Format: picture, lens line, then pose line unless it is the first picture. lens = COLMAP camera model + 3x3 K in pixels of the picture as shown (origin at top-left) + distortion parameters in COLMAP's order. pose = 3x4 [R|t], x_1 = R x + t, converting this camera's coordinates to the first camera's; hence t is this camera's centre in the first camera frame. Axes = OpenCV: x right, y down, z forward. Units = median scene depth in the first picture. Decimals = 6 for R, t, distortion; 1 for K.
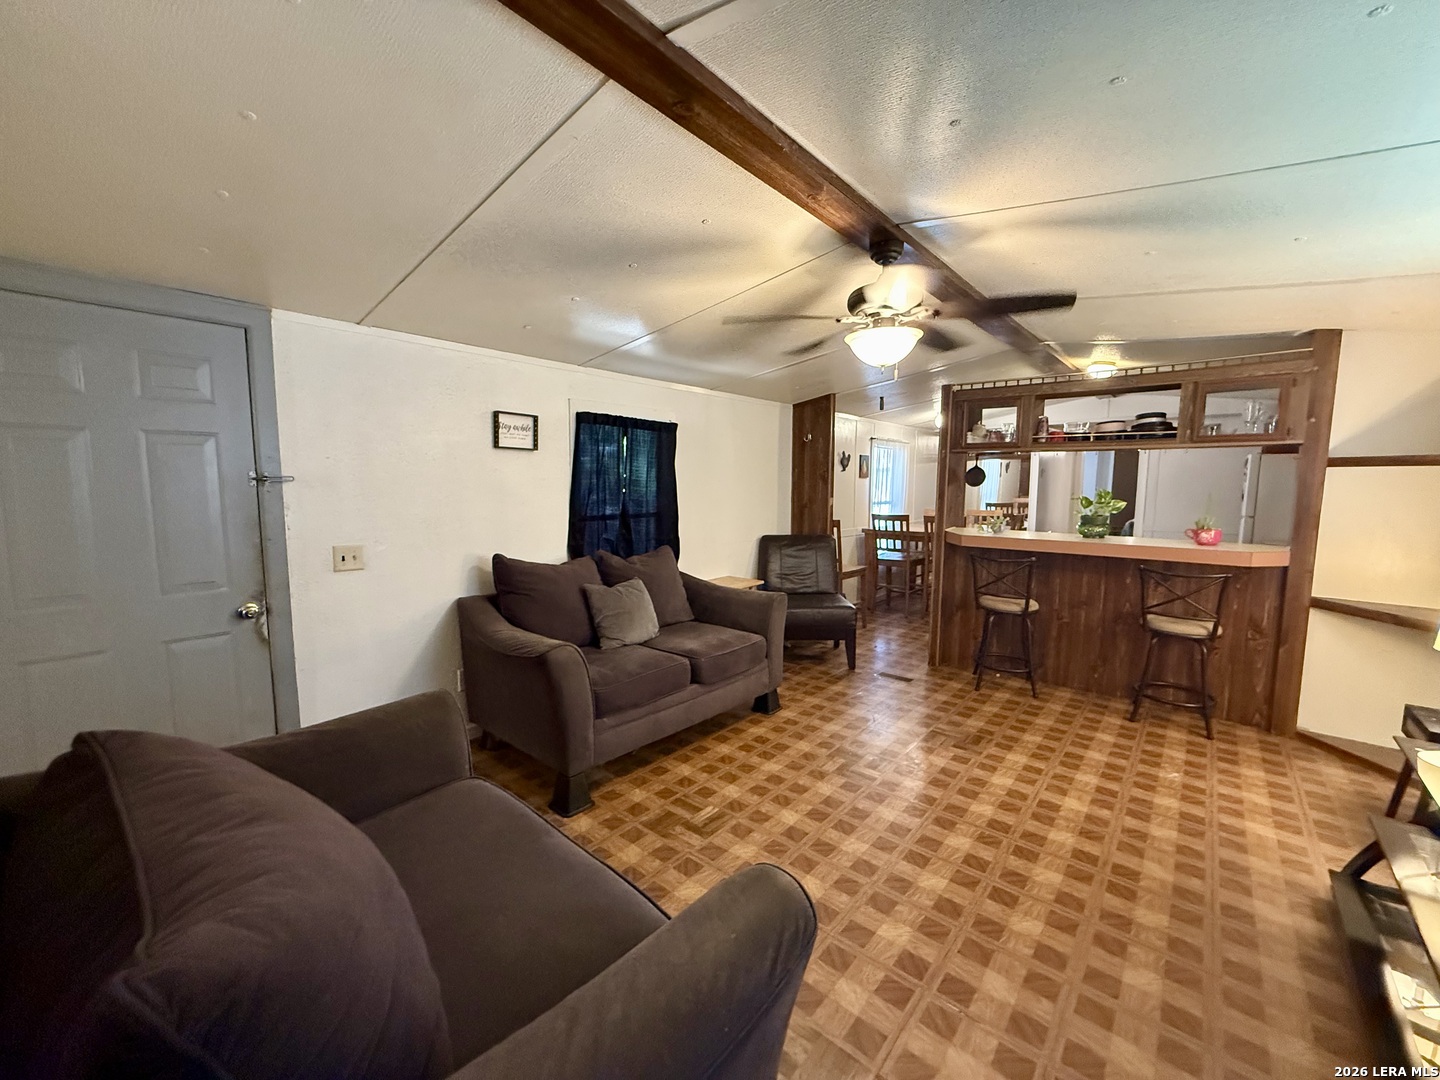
lens RADIAL K [[572.7, 0, 715.0], [0, 572.7, 541.0], [0, 0, 1]] dist [-0.001526, -0.000014]
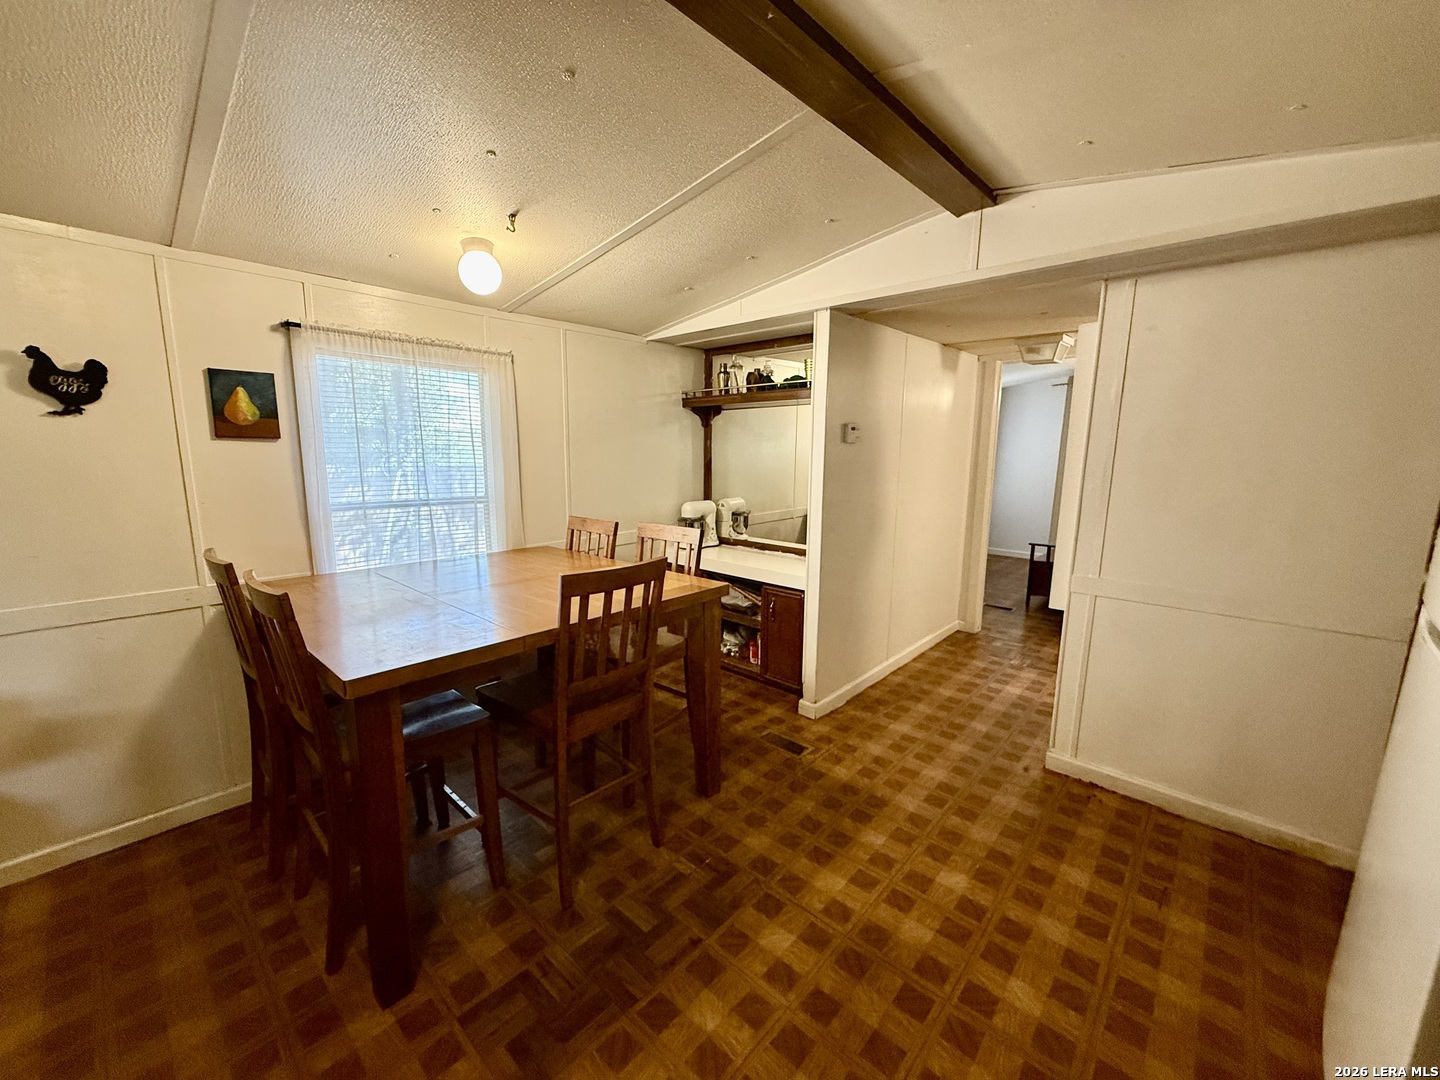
lens RADIAL K [[572.7, 0, 715.0], [0, 572.7, 541.0], [0, 0, 1]] dist [-0.001526, -0.000014]
pose [[0.999663, 0.012712, -0.022648, 1.060372], [-0.011313, 0.998083, 0.060848, -0.140359], [0.023379, -0.060571, 0.997890, 1.271084]]
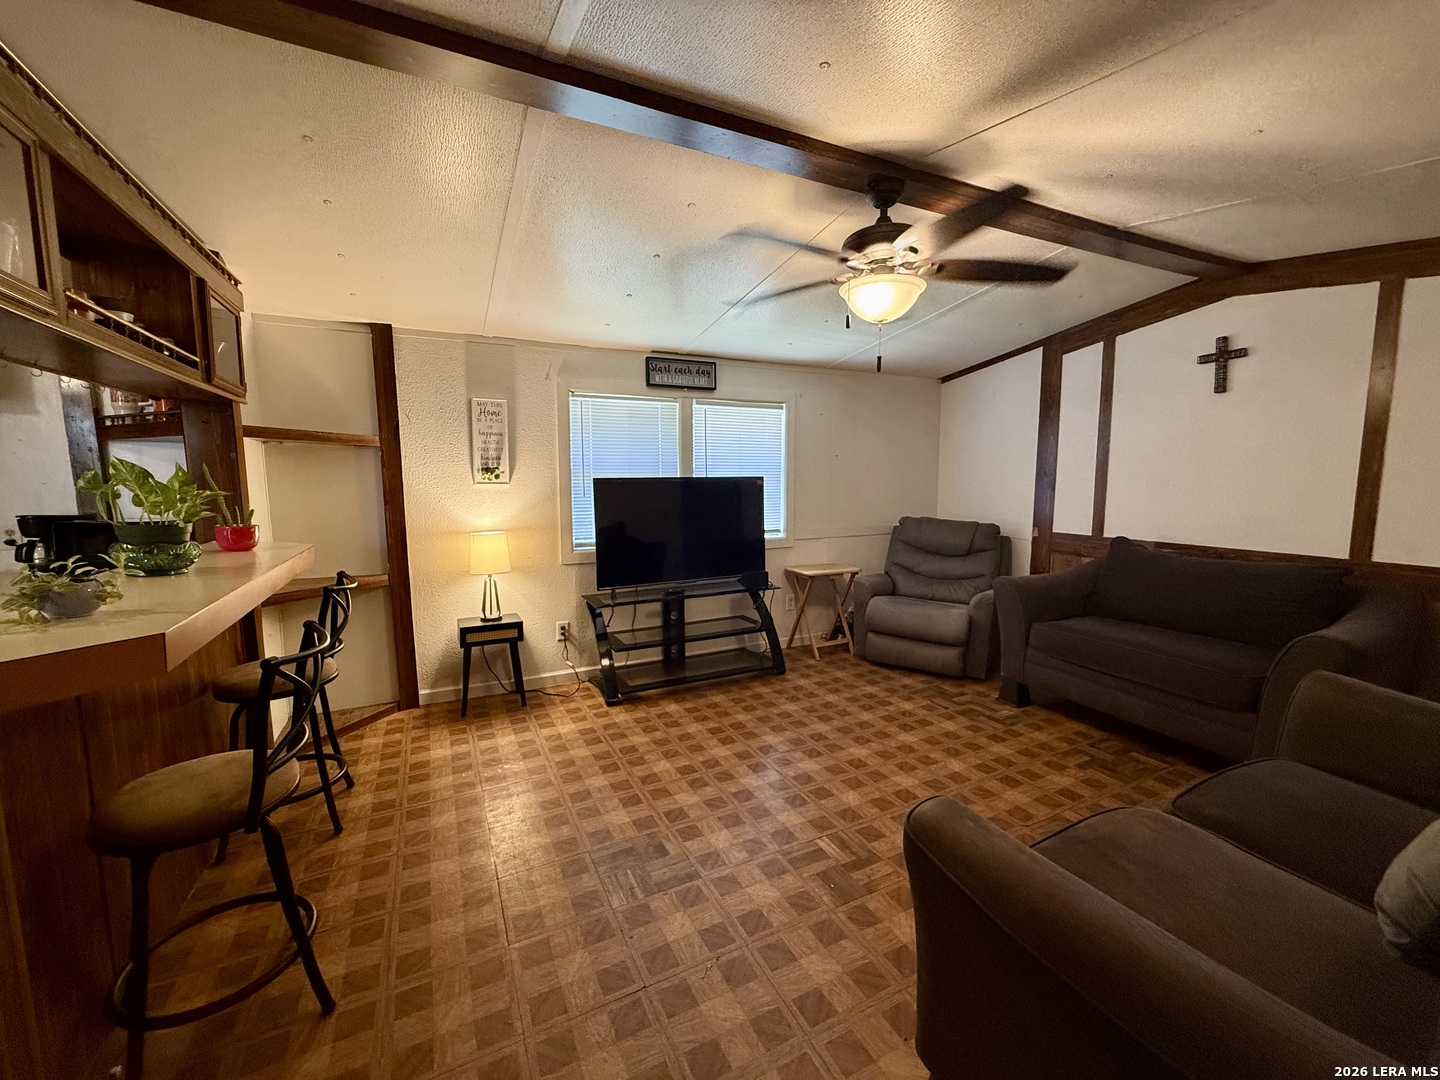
lens RADIAL K [[573.0, 0, 714.3], [0, 573.0, 539.0], [0, 0, 1]] dist [0.010360, 0.000205]
pose [[-0.921840, -0.043977, 0.385068, 0.118901], [0.039726, 0.977587, 0.206749, -0.118774], [-0.385530, 0.205887, -0.899432, 1.381655]]
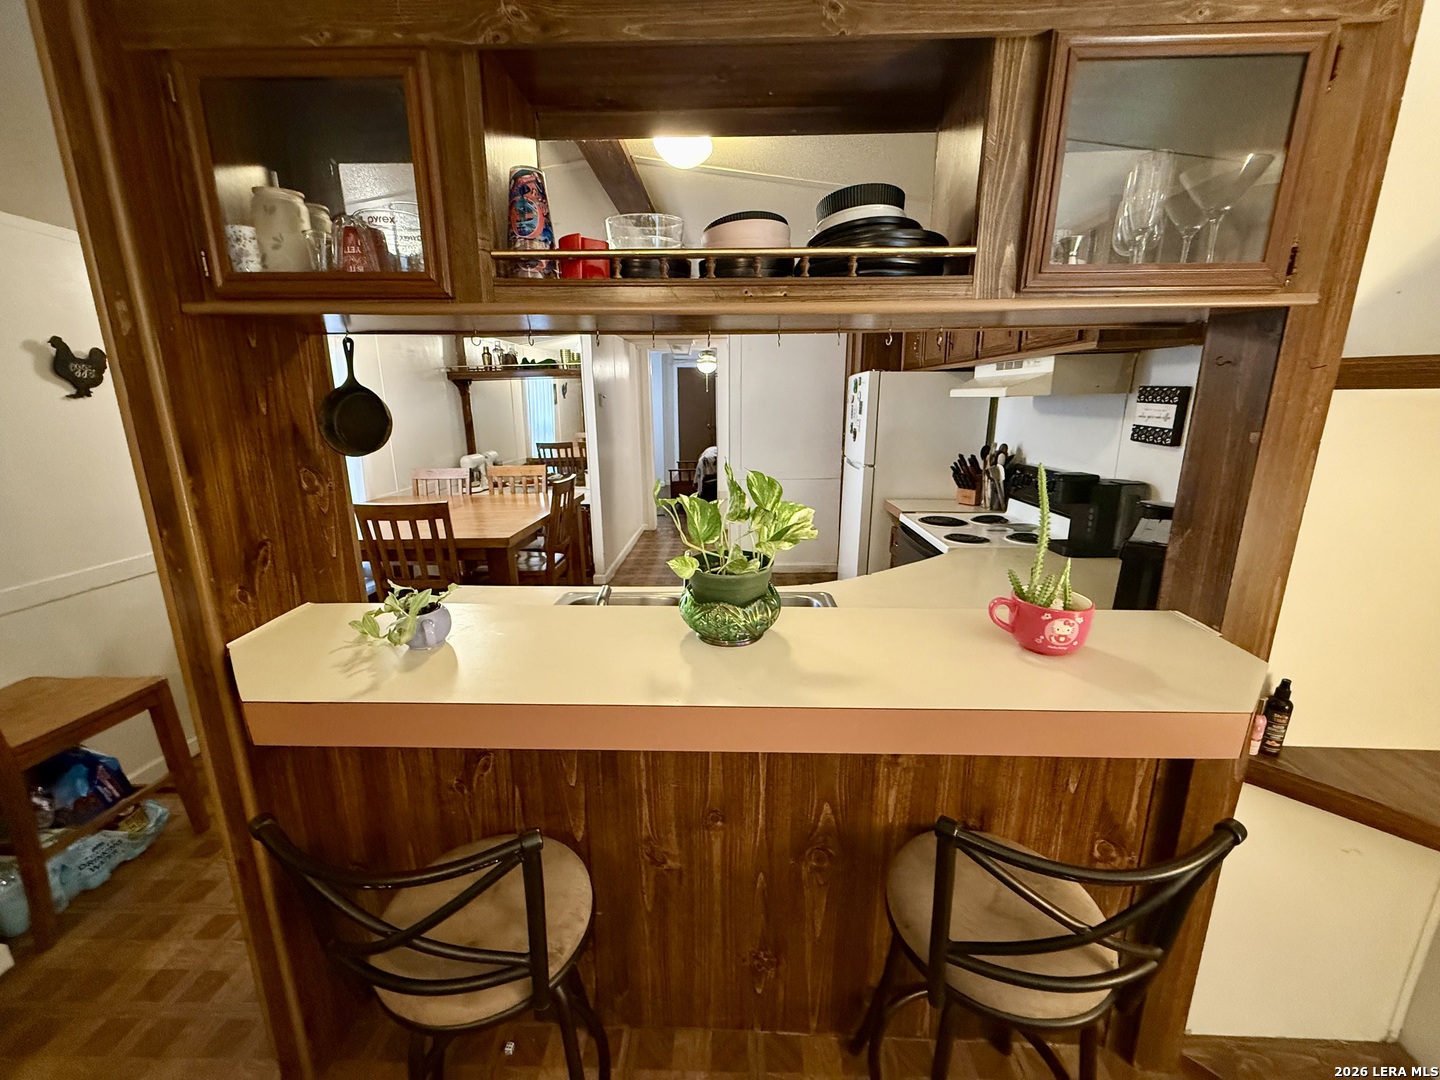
lens RADIAL K [[572.7, 0, 715.0], [0, 572.7, 541.0], [0, 0, 1]] dist [-0.001526, -0.000014]
pose [[0.776109, -0.154668, 0.611336, 0.543635], [0.075197, 0.985236, 0.153801, -0.110541], [-0.626099, -0.073395, 0.776282, 0.880498]]
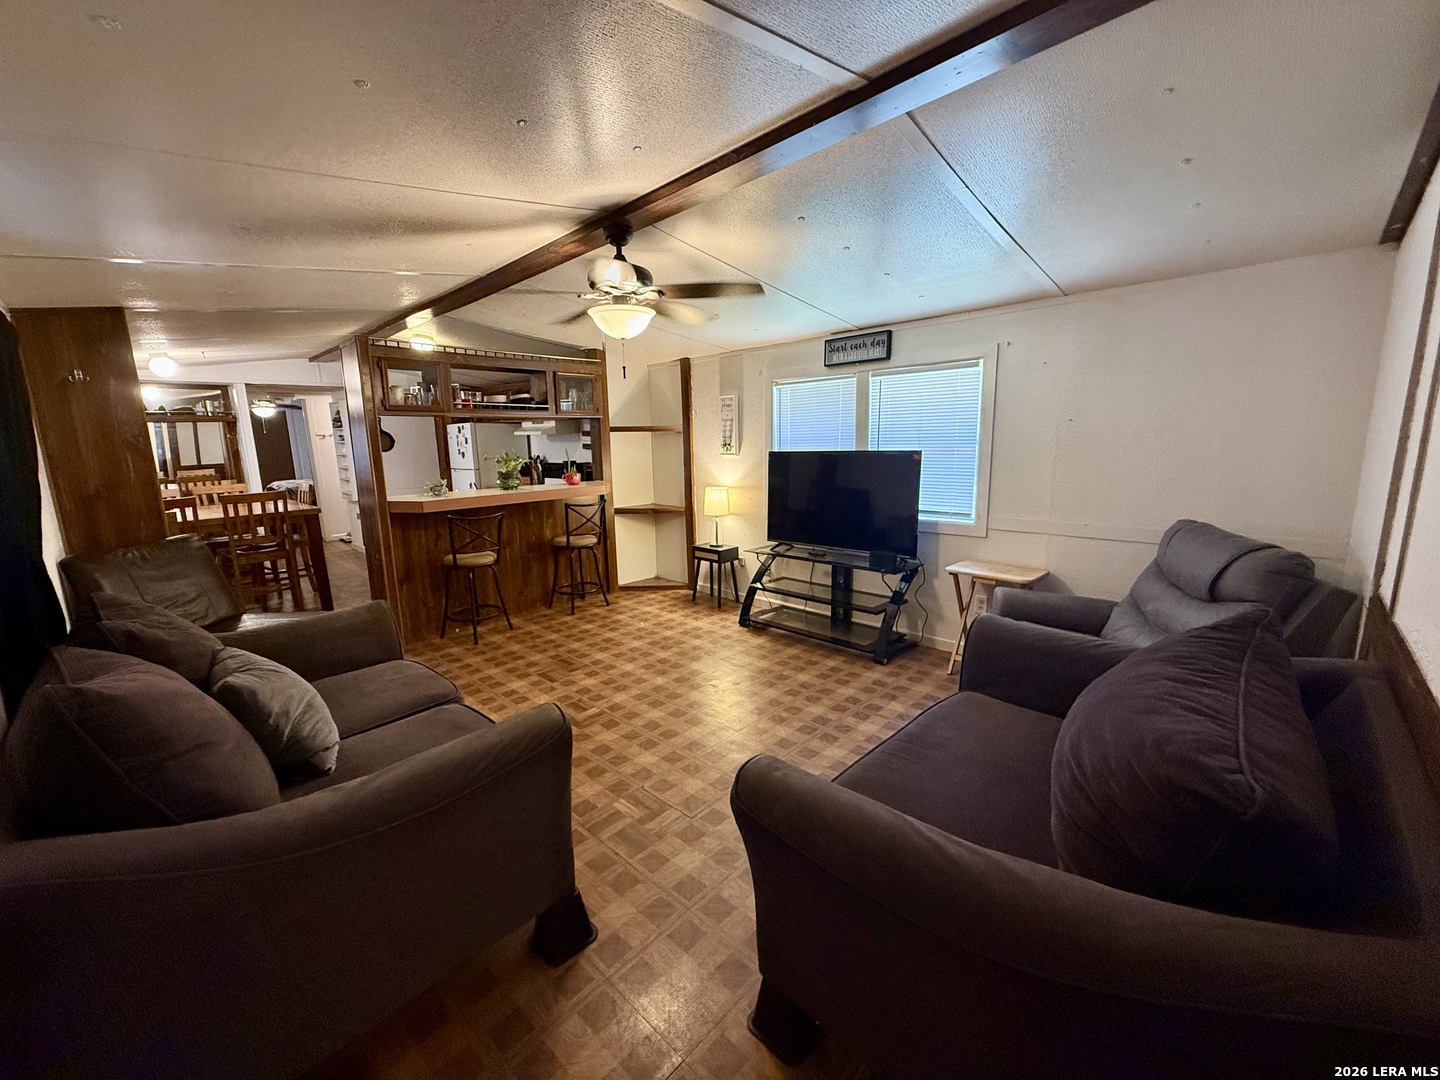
lens RADIAL K [[572.7, 0, 715.0], [0, 572.7, 541.0], [0, 0, 1]] dist [-0.001526, -0.000014]
pose [[0.052241, -0.180374, 0.982210, -0.614127], [0.125908, 0.976894, 0.172701, -0.061202], [-0.990665, 0.114646, 0.073744, 0.545681]]
